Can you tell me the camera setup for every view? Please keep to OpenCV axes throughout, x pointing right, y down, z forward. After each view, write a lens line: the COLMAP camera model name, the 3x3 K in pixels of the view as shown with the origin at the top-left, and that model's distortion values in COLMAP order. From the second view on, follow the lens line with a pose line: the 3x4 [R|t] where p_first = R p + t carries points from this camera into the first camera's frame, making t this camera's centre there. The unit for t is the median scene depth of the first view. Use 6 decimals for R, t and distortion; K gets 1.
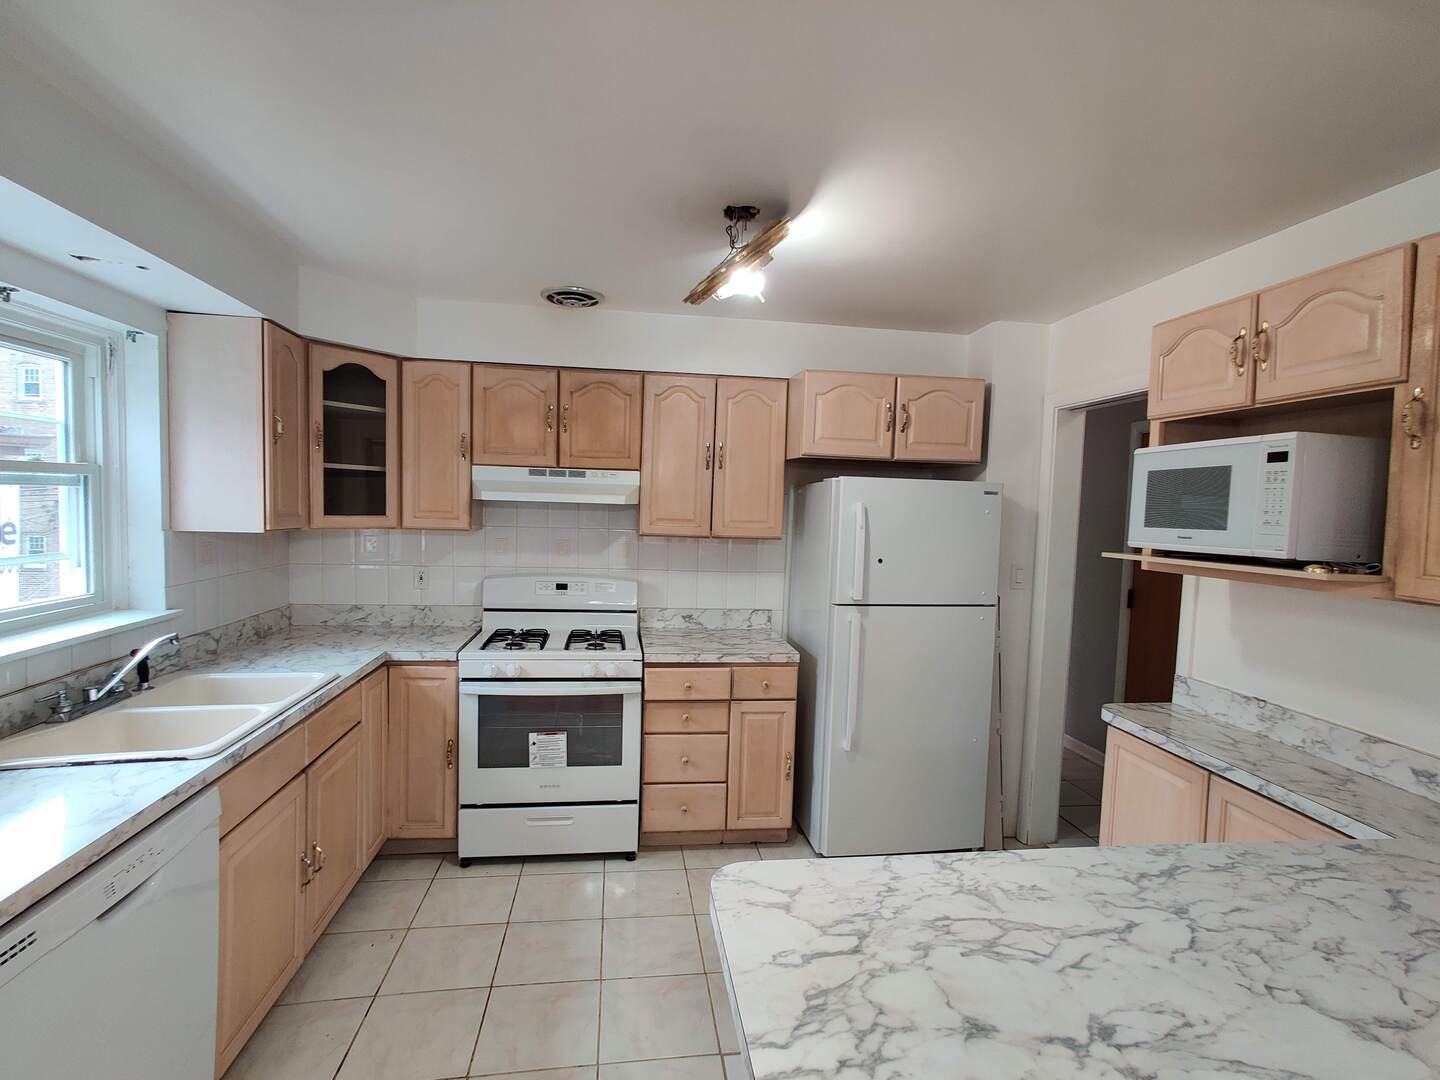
lens RADIAL K [[722.6, 0, 717.3], [0, 722.6, 550.6], [0, 0, 1]] dist [-0.041388, 0.048932]
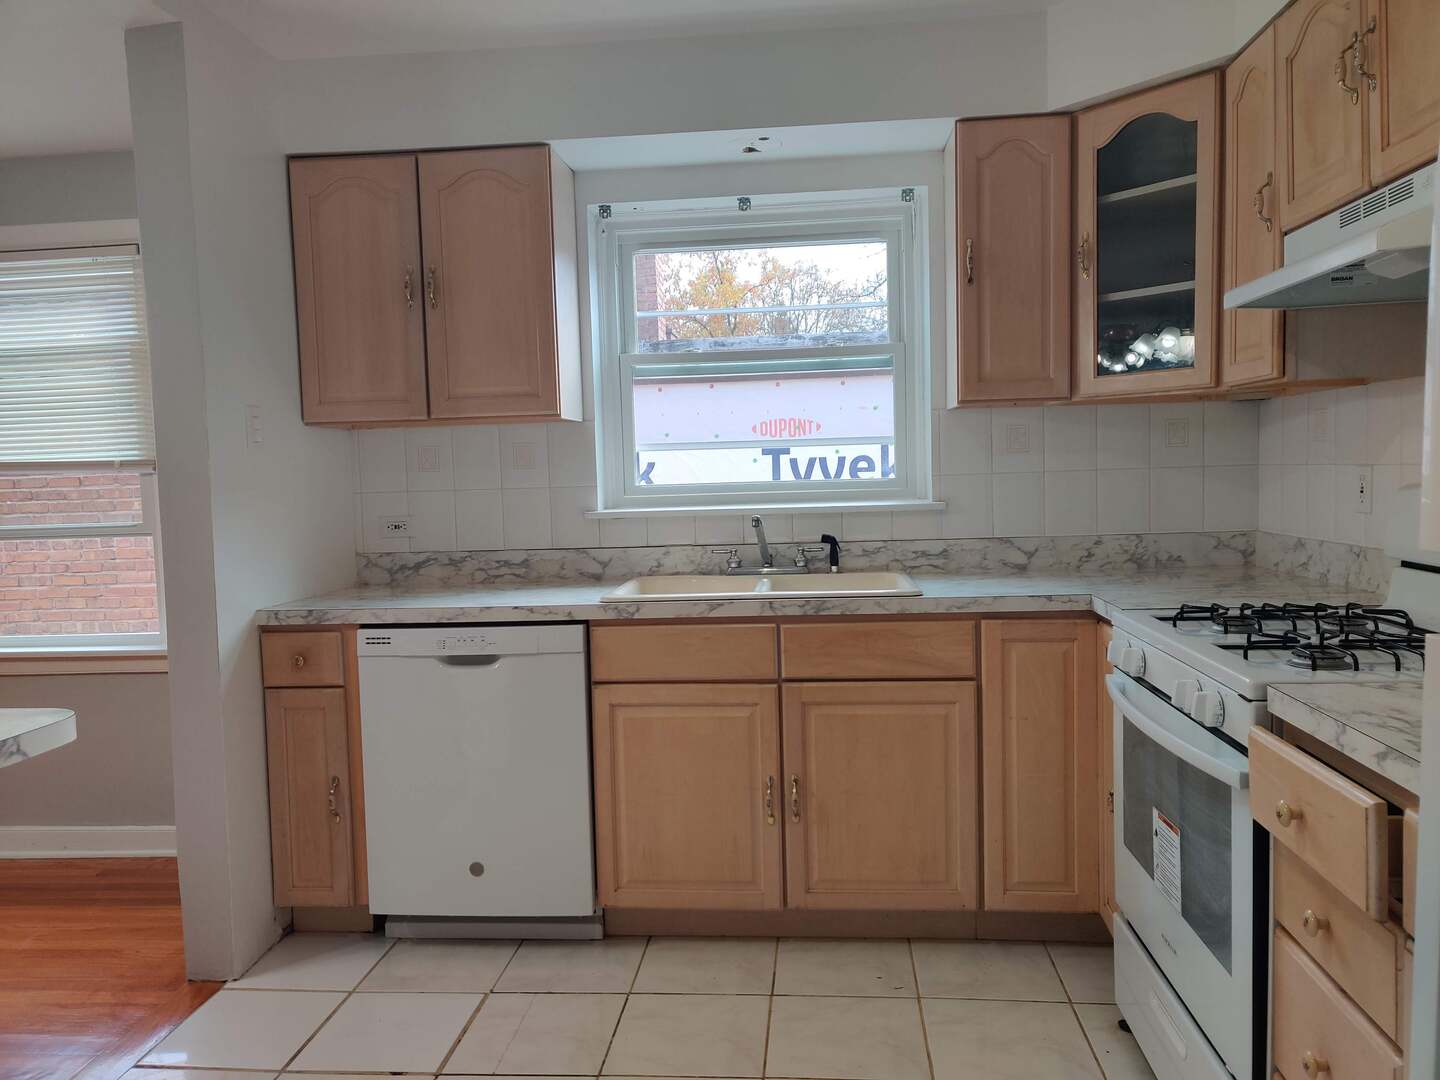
lens RADIAL K [[1096.1, 0, 716.2], [0, 1096.1, 532.0], [0, 0, 1]] dist [0.000053, 0.072658]
pose [[-0.240228, 0.036645, -0.970025, 0.471582], [-0.038785, 0.998127, 0.047312, 0.054621], [0.969941, 0.048988, -0.238356, 0.866256]]
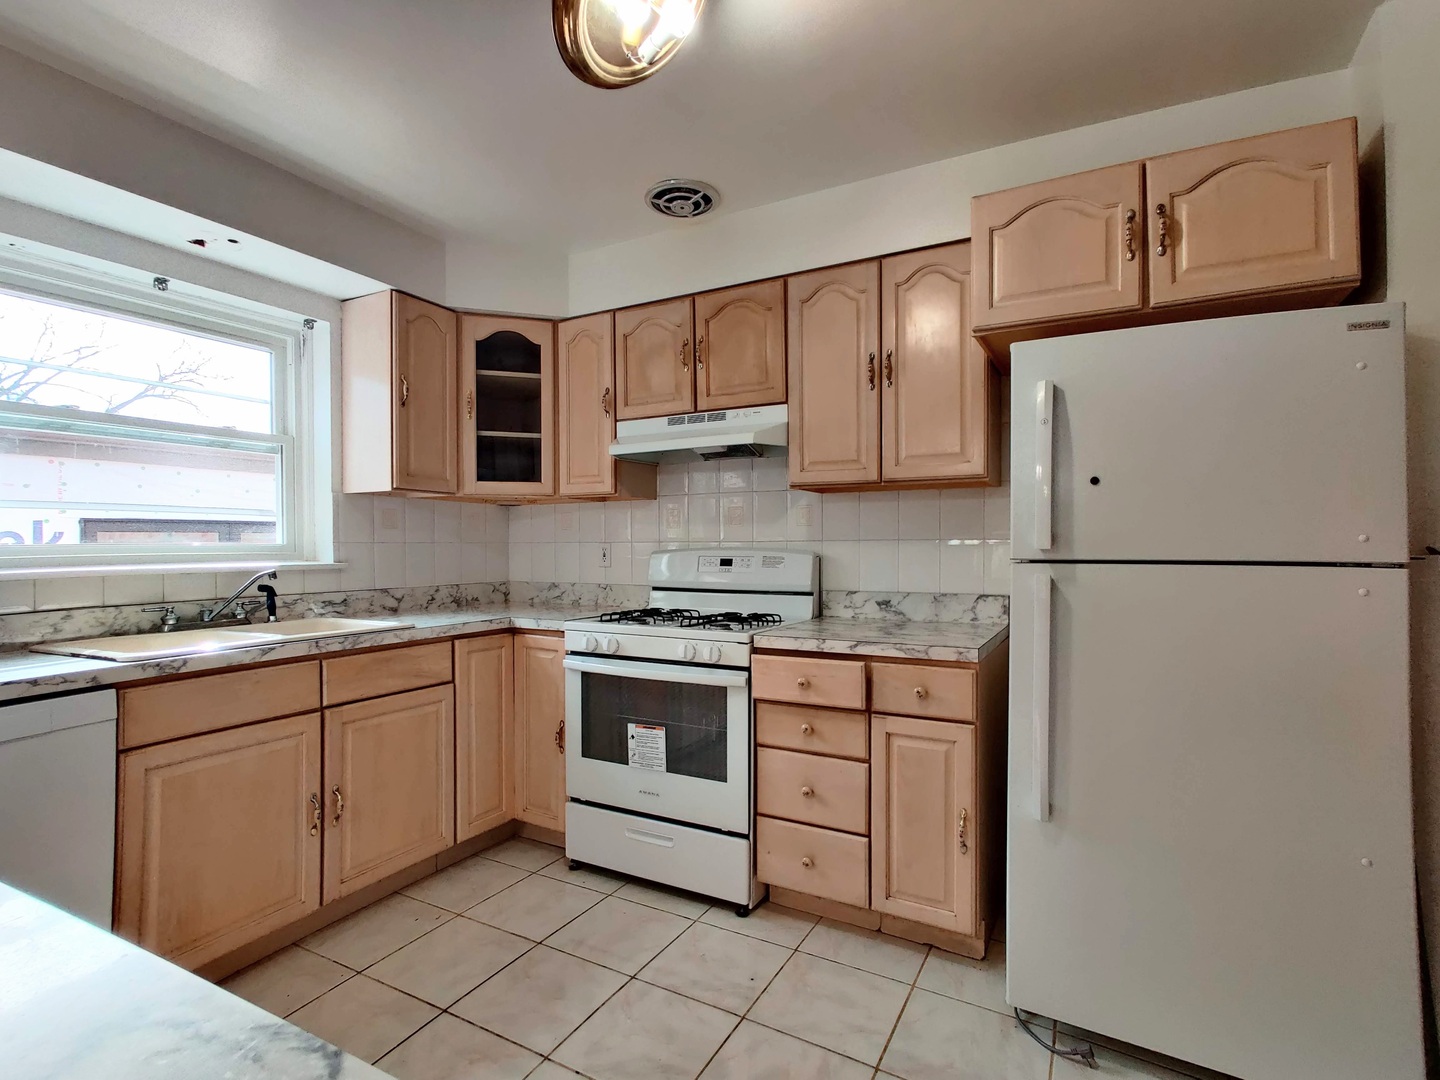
lens RADIAL K [[722.6, 0, 717.3], [0, 722.6, 550.6], [0, 0, 1]] dist [-0.041388, 0.048932]
pose [[0.797134, -0.027919, -0.603157, 0.318244], [-0.011755, 0.998024, -0.061732, 0.102622], [0.603688, 0.056298, 0.795230, 0.380882]]
